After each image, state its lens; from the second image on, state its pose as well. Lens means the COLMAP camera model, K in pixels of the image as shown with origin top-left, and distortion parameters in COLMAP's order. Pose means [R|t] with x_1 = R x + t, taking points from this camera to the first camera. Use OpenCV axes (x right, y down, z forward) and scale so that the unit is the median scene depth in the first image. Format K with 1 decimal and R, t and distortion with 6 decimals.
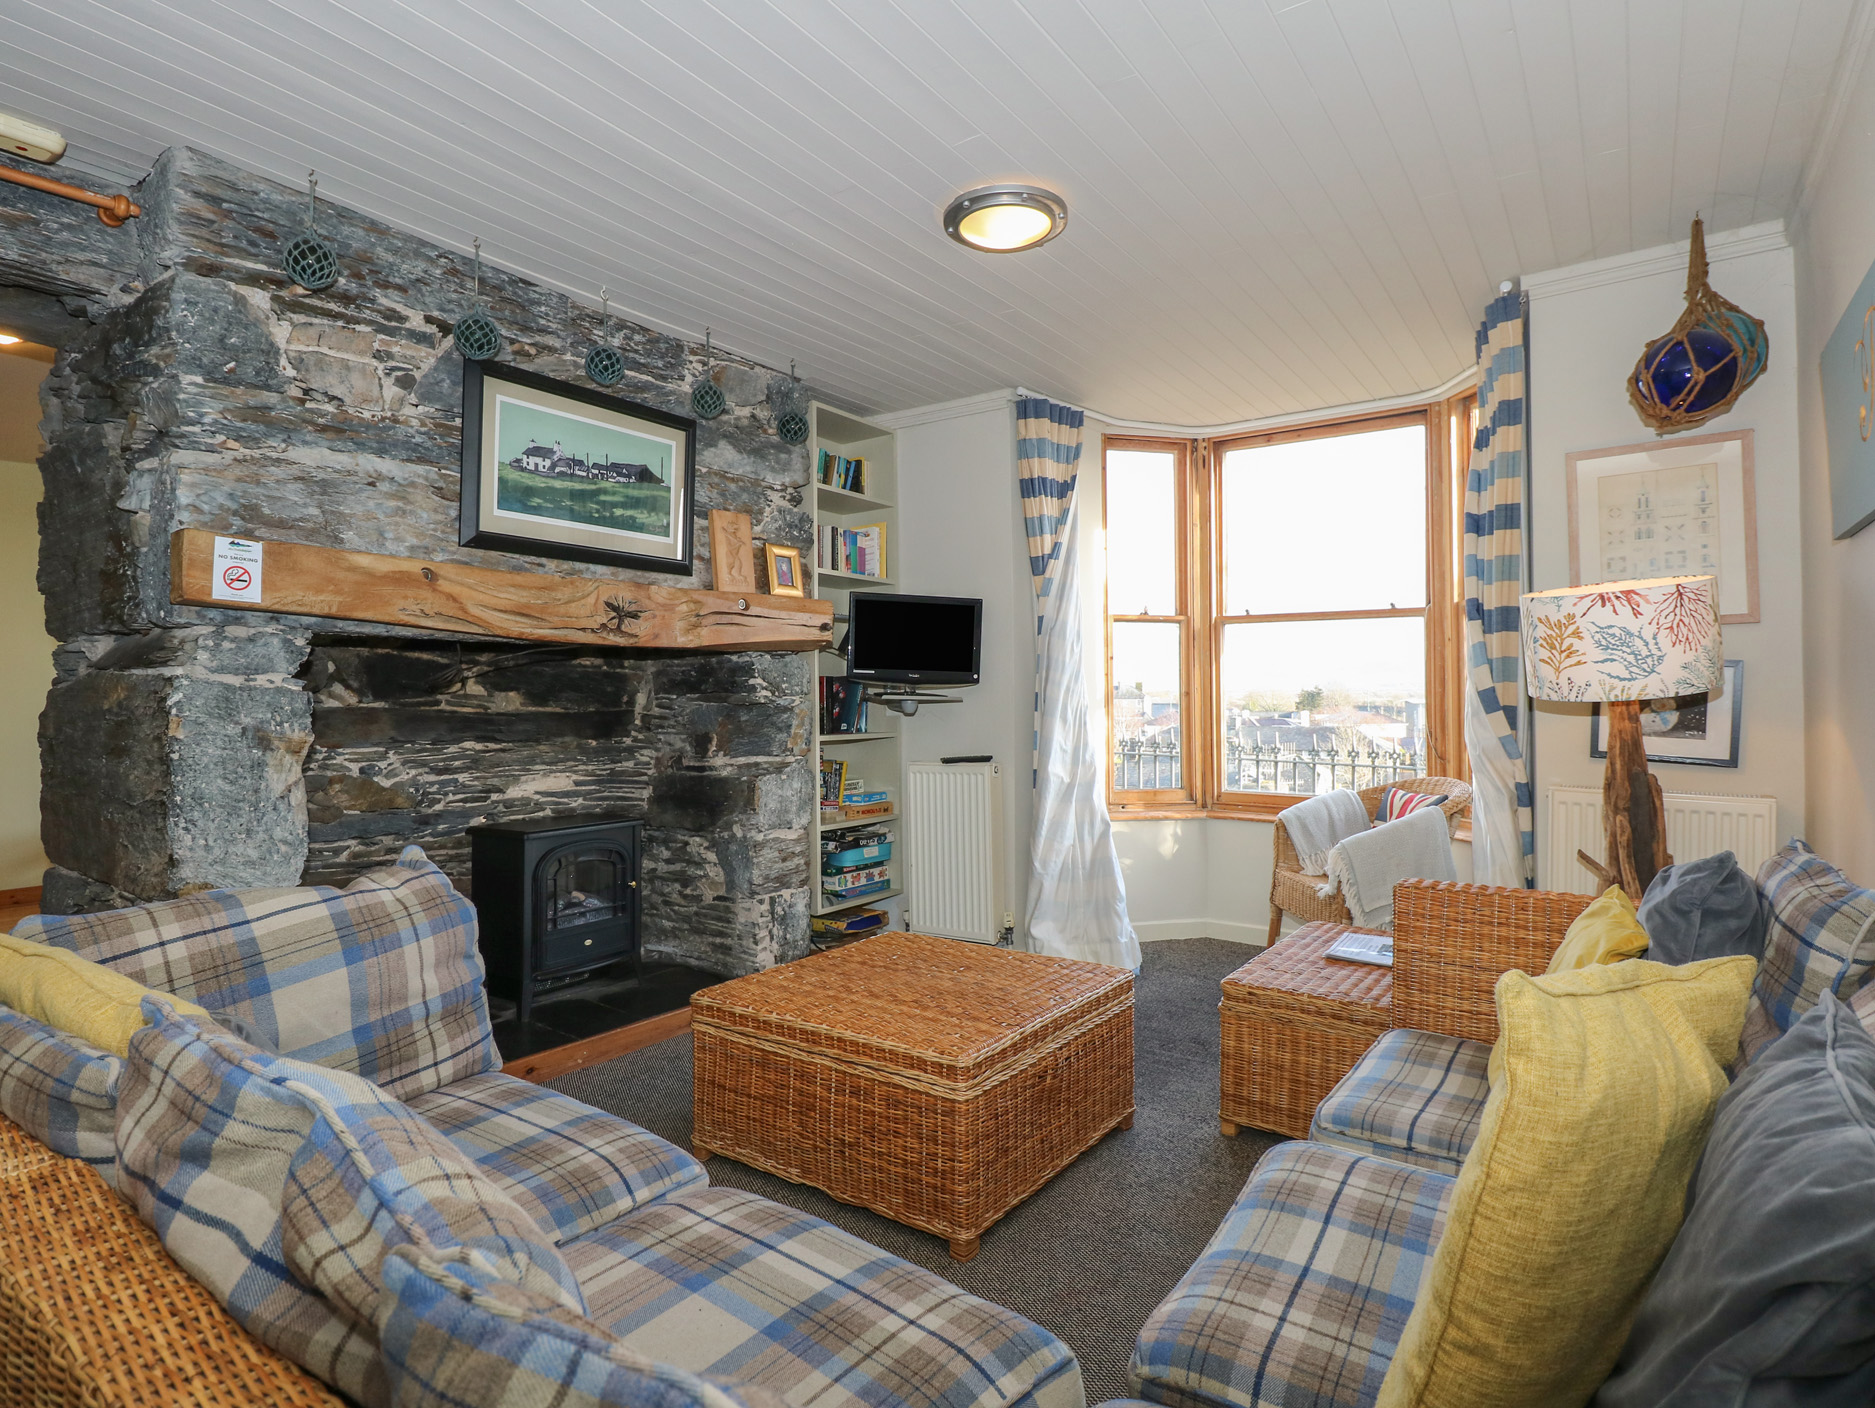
lens RADIAL K [[999.2, 0, 933.6], [0, 999.2, 680.3], [0, 0, 1]] dist [-0.004071, -0.001819]
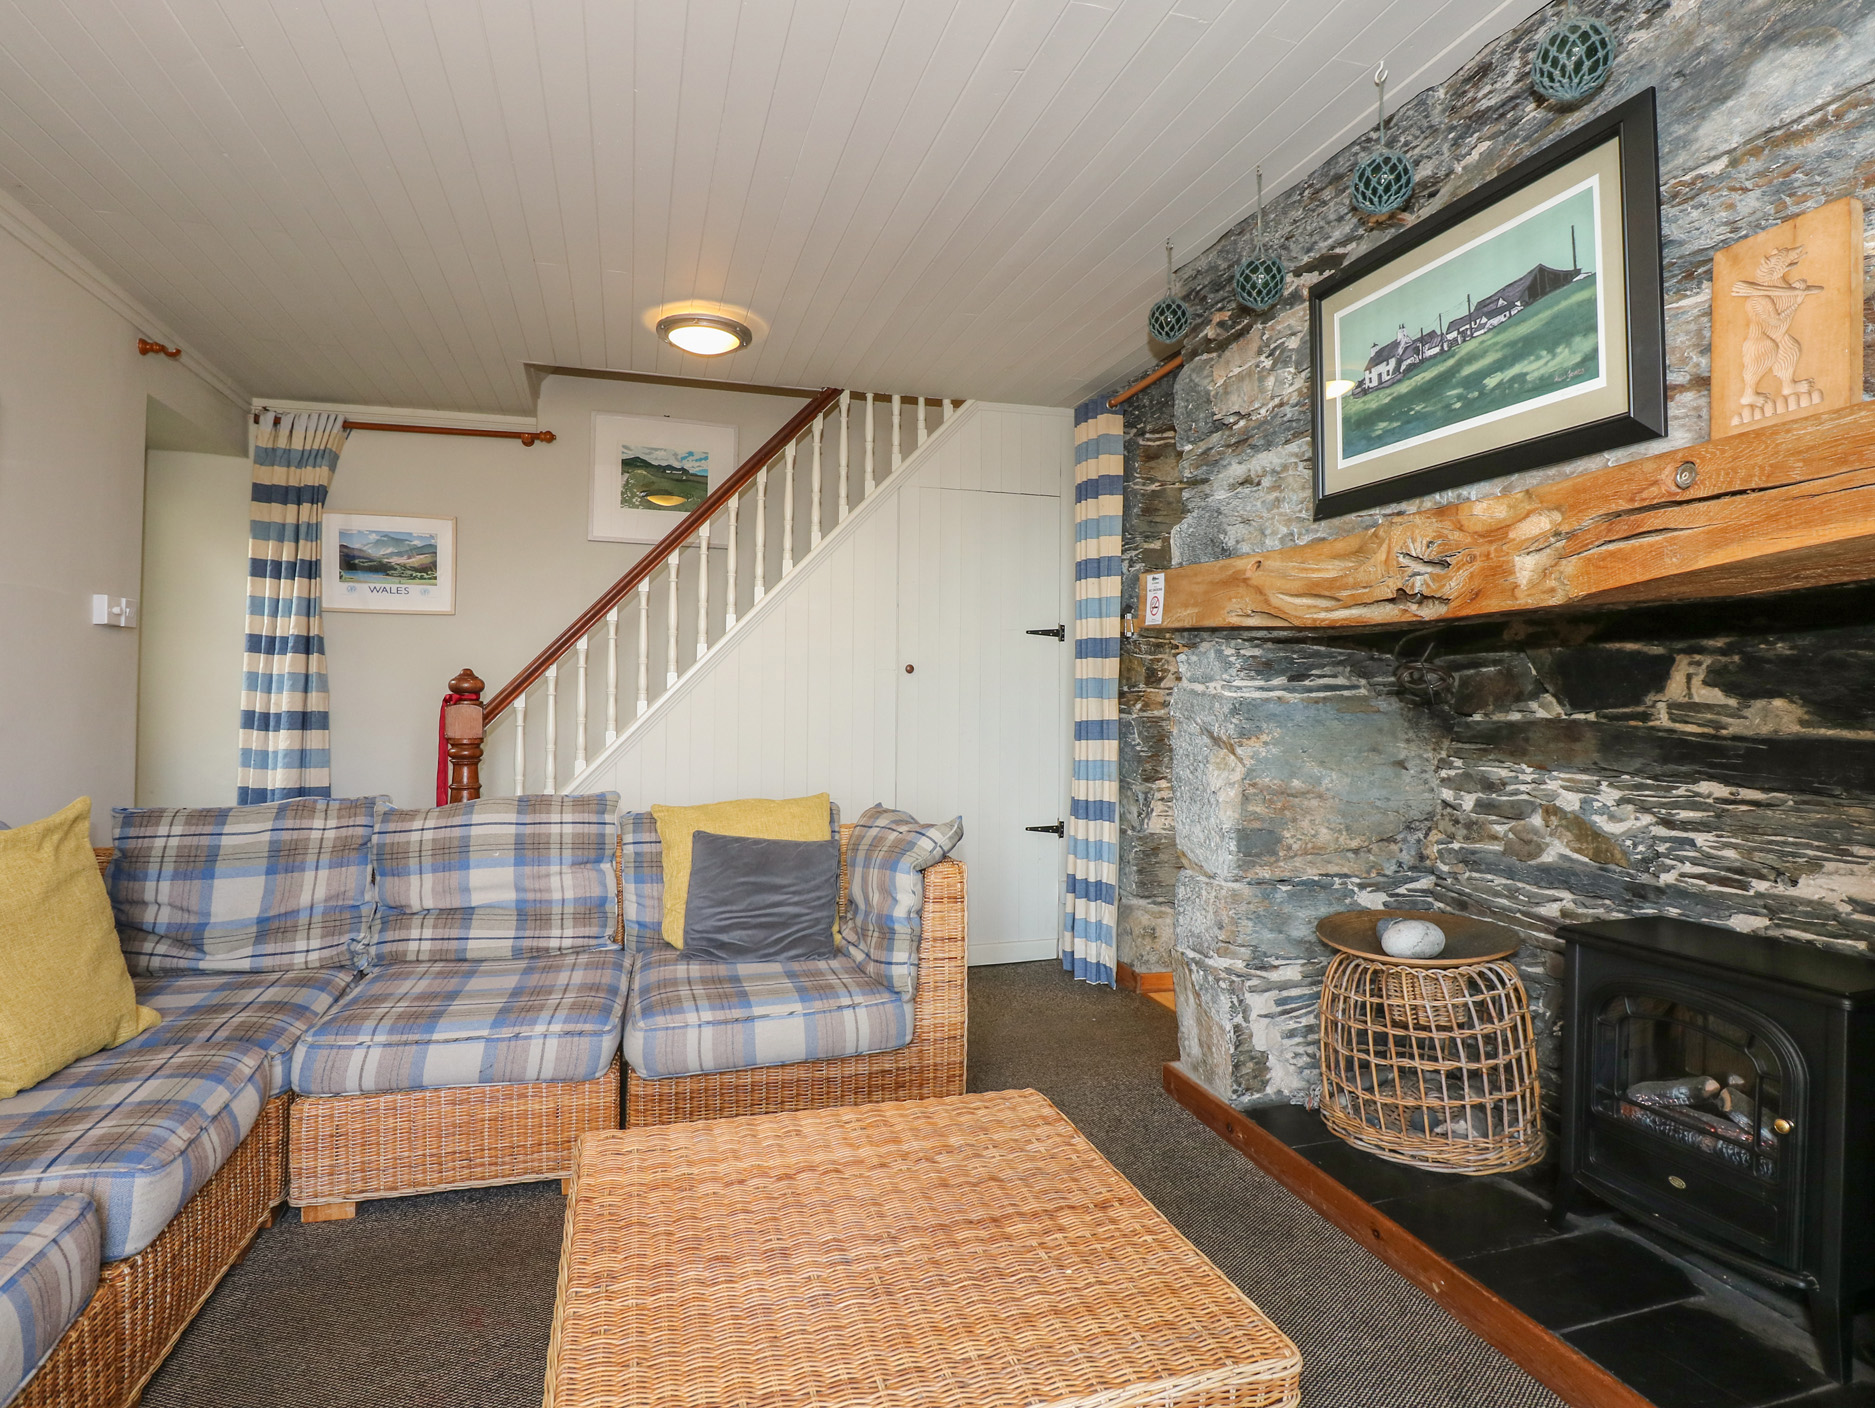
lens RADIAL K [[999.2, 0, 933.6], [0, 999.2, 680.3], [0, 0, 1]] dist [-0.004071, -0.001819]
pose [[-0.606252, -0.017412, -0.795082, 0.298457], [0.004227, 0.999676, -0.025115, 0.013445], [0.795261, -0.018587, -0.605982, 0.998231]]
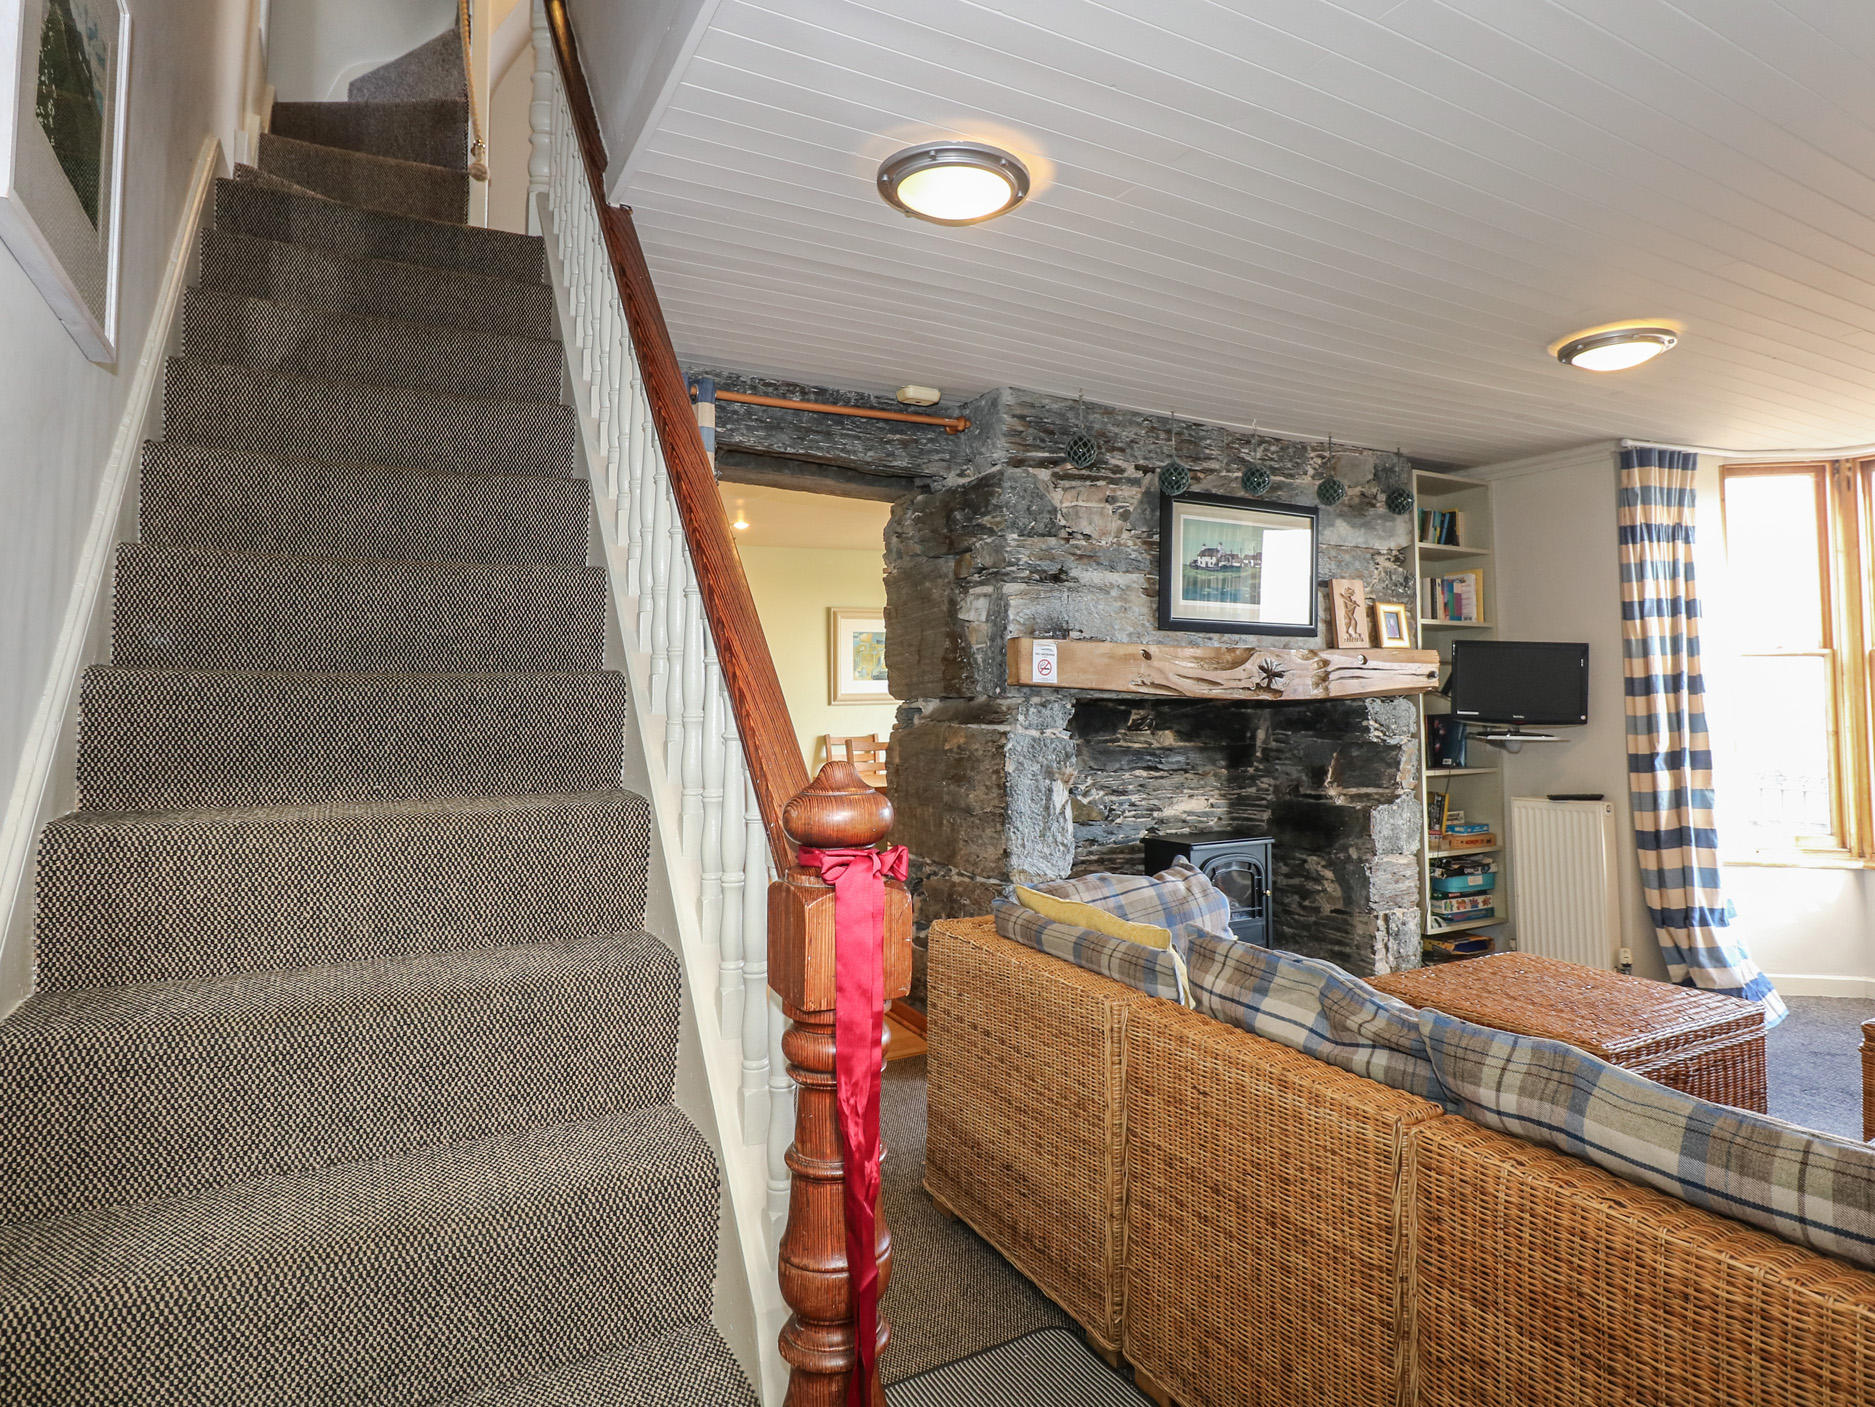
lens RADIAL K [[1109.3, 0, 976.8], [0, 1109.3, 631.7], [0, 0, 1]] dist [-0.002323, -0.011171]
pose [[0.908010, -0.020348, -0.418453, -0.055823], [0.003660, 0.999167, -0.040643, -0.057710], [0.418932, 0.035373, 0.907328, -0.373650]]
